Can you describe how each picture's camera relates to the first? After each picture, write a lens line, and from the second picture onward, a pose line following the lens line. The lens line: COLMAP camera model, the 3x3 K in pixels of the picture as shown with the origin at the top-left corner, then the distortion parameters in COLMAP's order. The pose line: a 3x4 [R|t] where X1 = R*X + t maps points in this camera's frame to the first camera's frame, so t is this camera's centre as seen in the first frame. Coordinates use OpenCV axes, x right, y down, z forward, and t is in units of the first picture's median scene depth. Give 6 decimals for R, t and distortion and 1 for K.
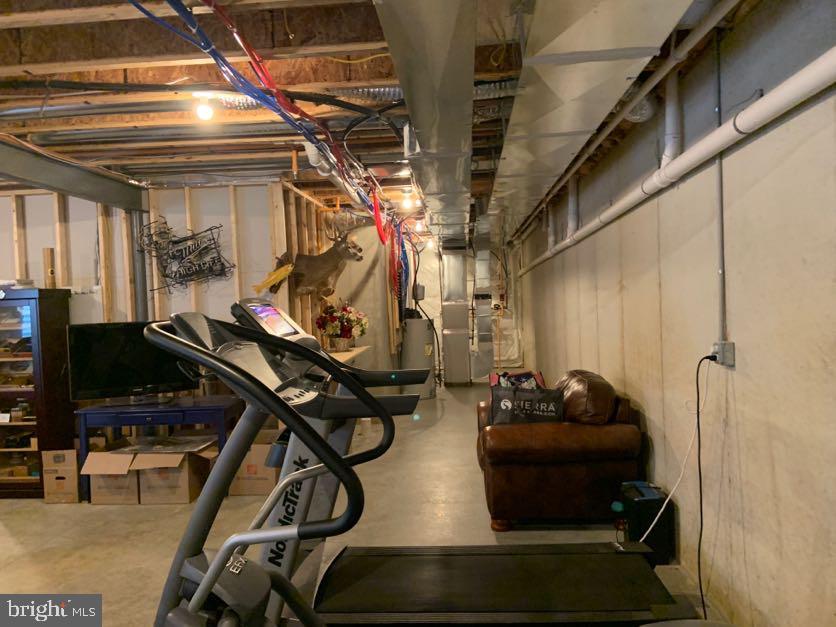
lens RADIAL K [[634.0, 0, 418.0], [0, 634.0, 313.5], [0, 0, 1]] dist [0.080015, -0.095289]
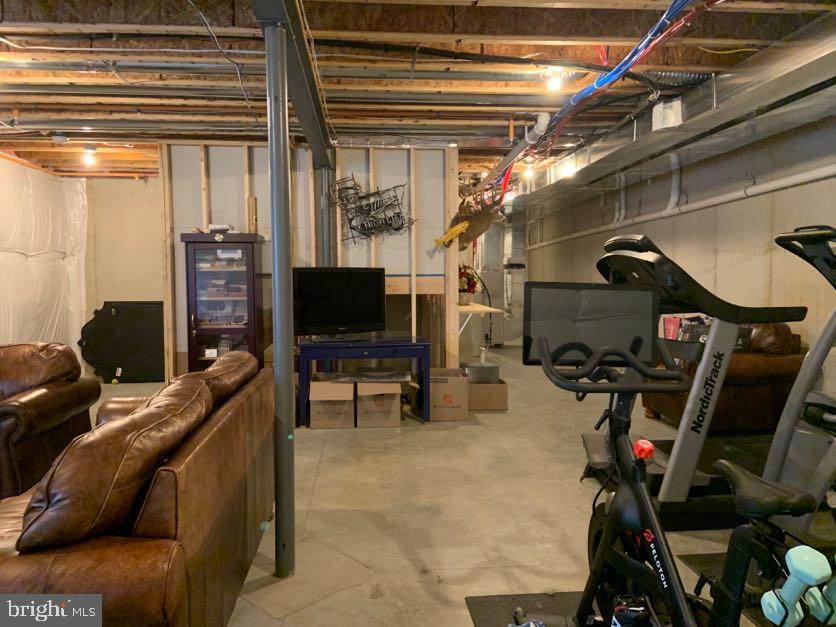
lens RADIAL K [[635.4, 0, 407.5], [0, 635.4, 311.5], [0, 0, 1]] dist [0.122442, -0.151426]
pose [[0.987306, 0.021173, 0.157409, -0.598041], [-0.025240, 0.999396, 0.023881, 0.071771], [-0.156808, -0.027551, 0.987245, -0.132615]]
